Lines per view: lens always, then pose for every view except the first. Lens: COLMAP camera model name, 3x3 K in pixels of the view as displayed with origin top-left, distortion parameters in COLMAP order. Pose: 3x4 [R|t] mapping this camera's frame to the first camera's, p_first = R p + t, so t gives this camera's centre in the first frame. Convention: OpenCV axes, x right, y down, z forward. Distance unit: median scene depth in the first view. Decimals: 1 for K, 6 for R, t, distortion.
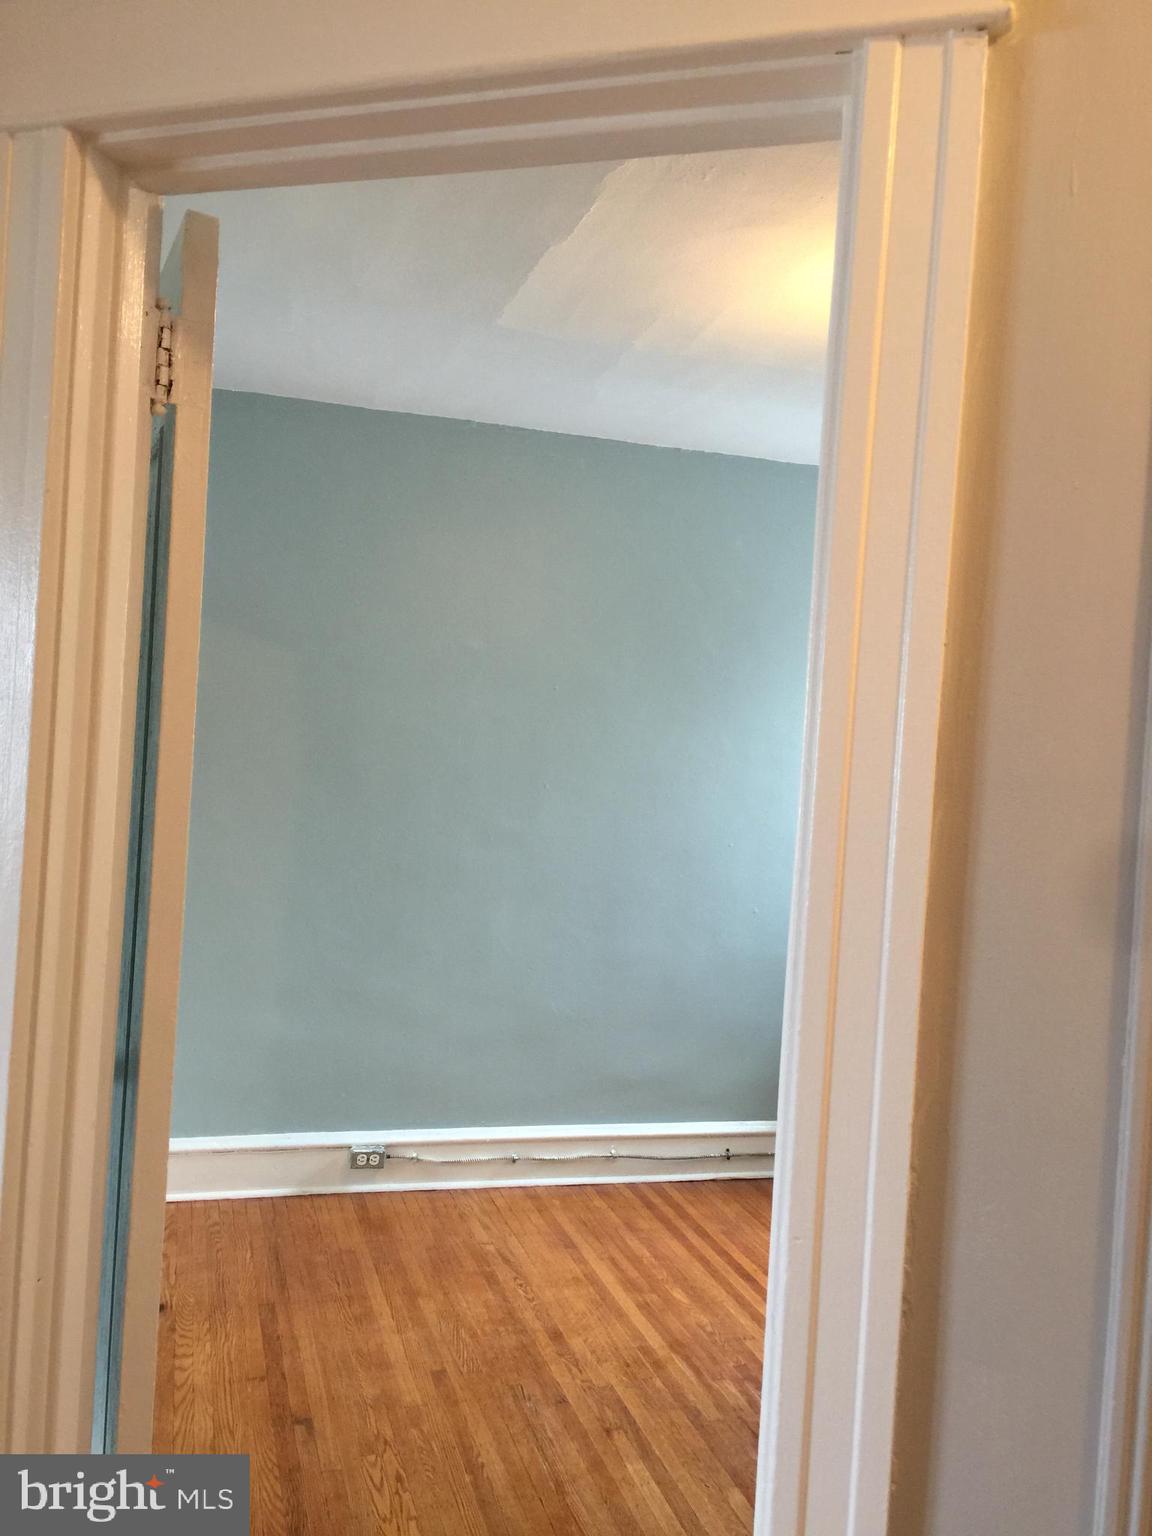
lens RADIAL K [[1314.7, 0, 577.5], [0, 1314.7, 766.0], [0, 0, 1]] dist [0.063237, -0.065276]
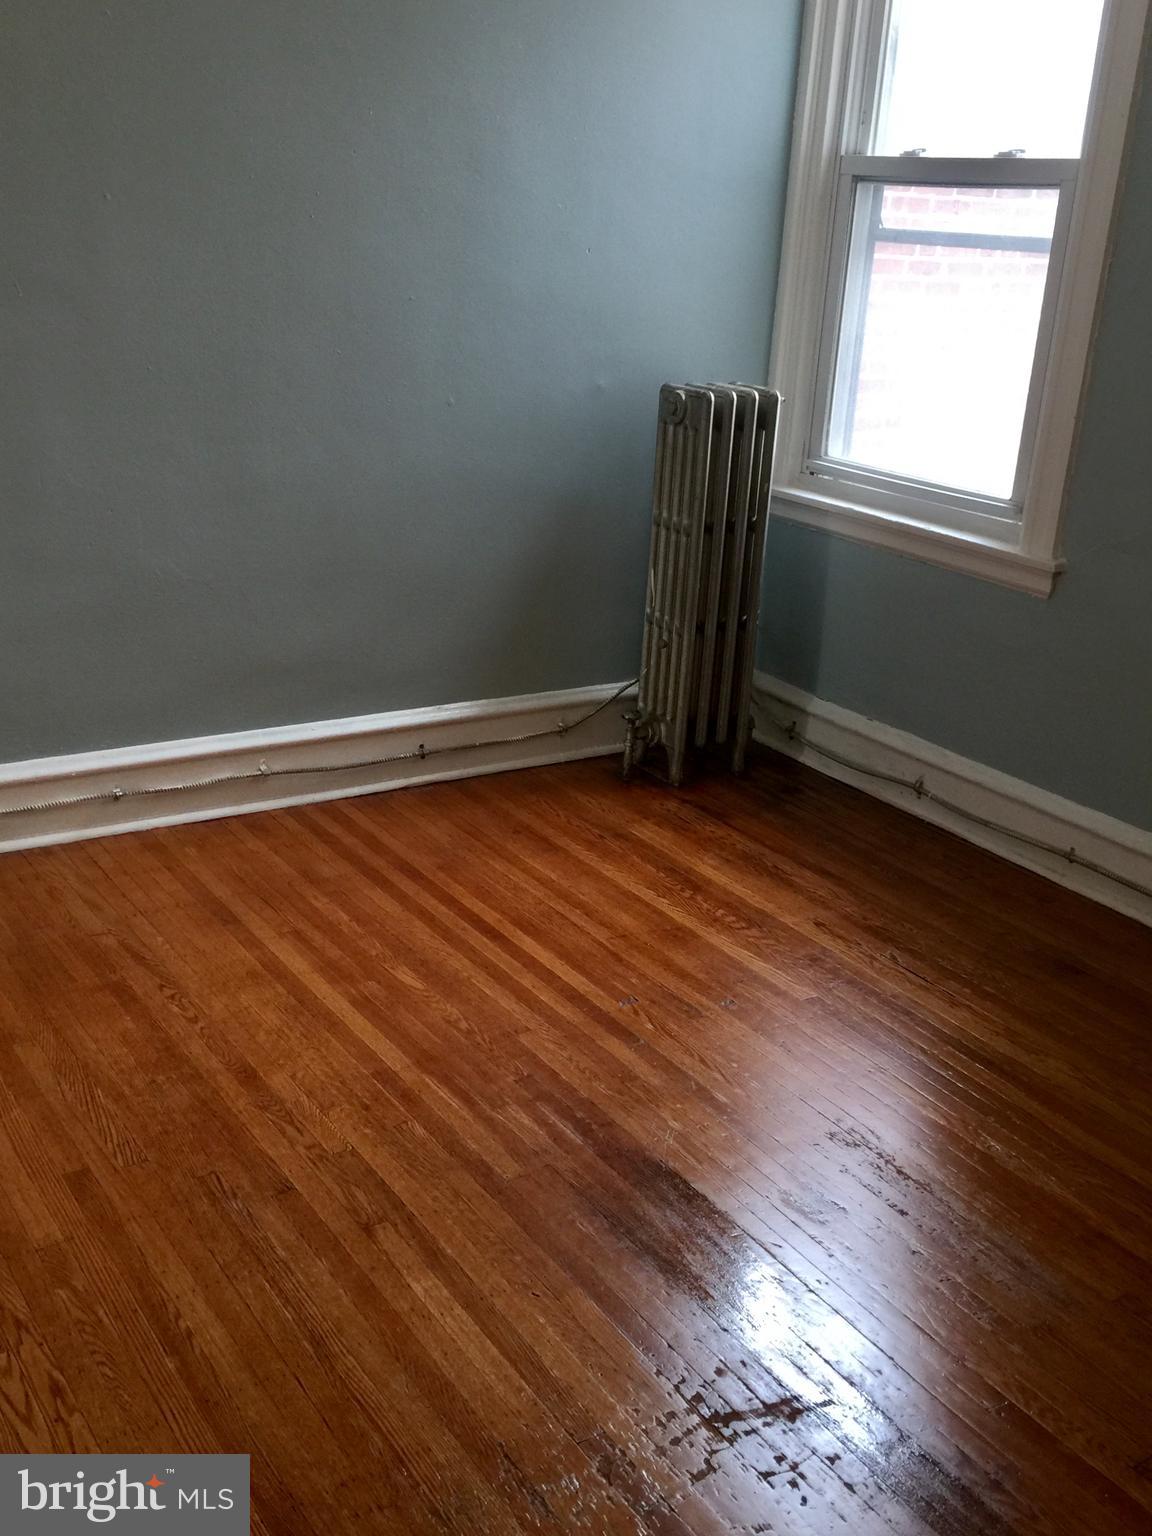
lens RADIAL K [[1537.1, 0, 538.3], [0, 1537.1, 771.3], [0, 0, 1]] dist [0.044442, 0.000000]
pose [[0.957473, -0.105015, 0.268734, -0.066806], [0.003719, 0.935825, 0.352446, 0.015460], [-0.288500, -0.336458, 0.896417, 0.312973]]
